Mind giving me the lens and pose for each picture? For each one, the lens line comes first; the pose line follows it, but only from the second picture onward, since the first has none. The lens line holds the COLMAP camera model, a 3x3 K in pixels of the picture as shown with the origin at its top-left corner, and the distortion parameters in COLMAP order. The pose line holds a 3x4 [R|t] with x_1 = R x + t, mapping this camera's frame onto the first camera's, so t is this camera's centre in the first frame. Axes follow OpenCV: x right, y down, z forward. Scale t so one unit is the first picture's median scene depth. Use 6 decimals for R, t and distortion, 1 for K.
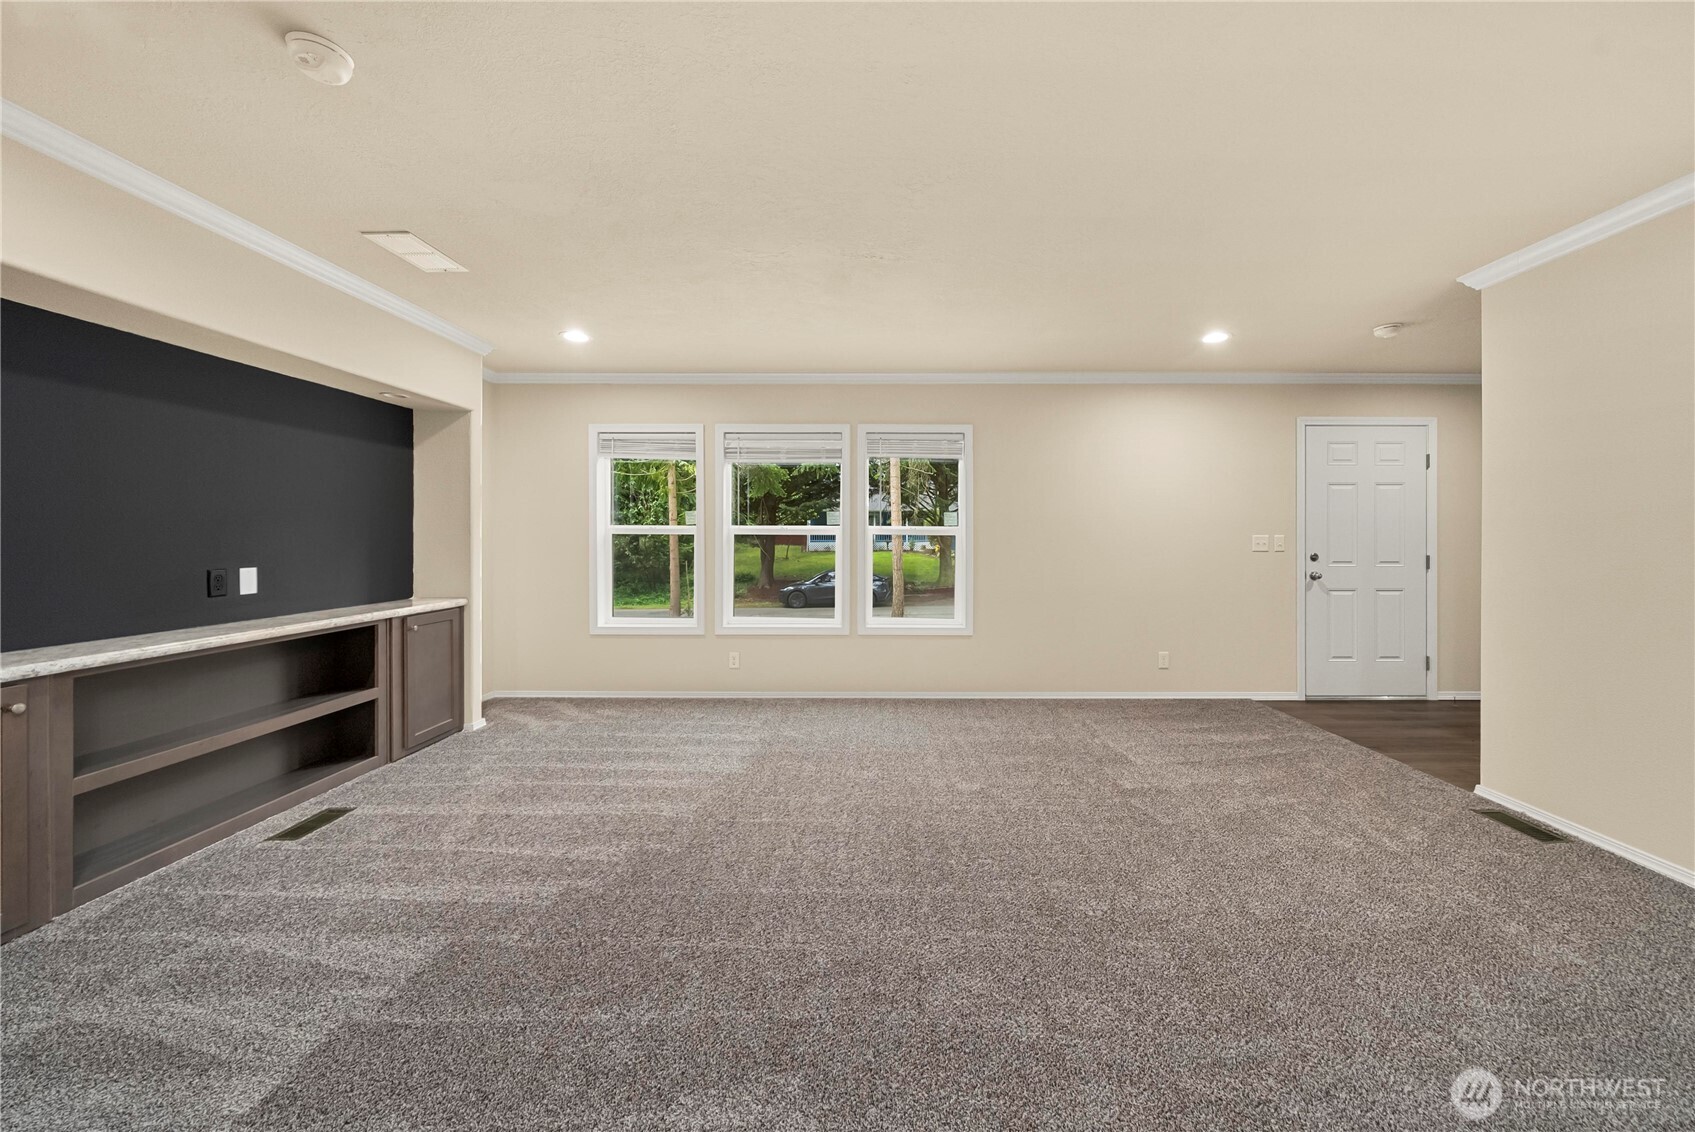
lens RADIAL K [[610.0, 0, 874.3], [0, 610.0, 536.1], [0, 0, 1]] dist [-0.006608, -0.000036]
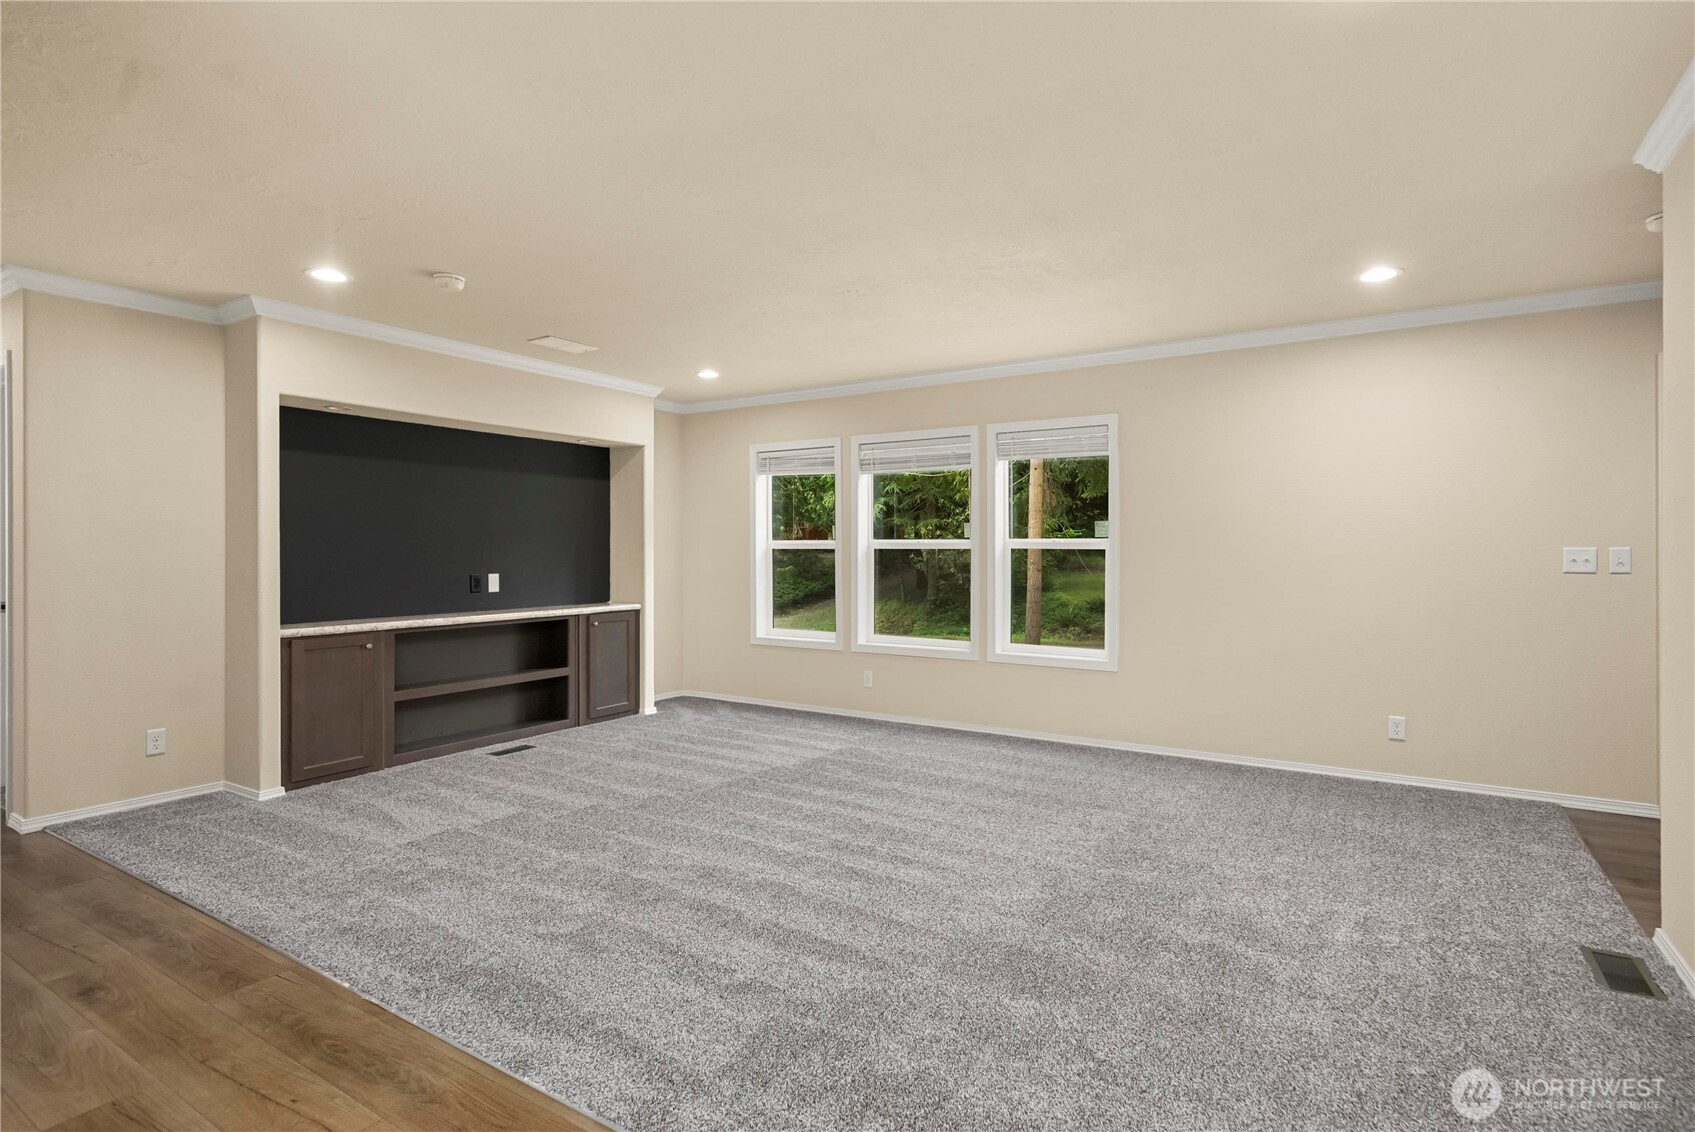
lens RADIAL K [[848.6, 0, 842.3], [0, 848.6, 549.3], [0, 0, 1]] dist [-0.000082, 0.000029]
pose [[0.841116, -0.003291, -0.540845, 0.565202], [0.002935, 0.999995, -0.001521, -0.000183], [0.540847, -0.000308, 0.841121, -0.187762]]
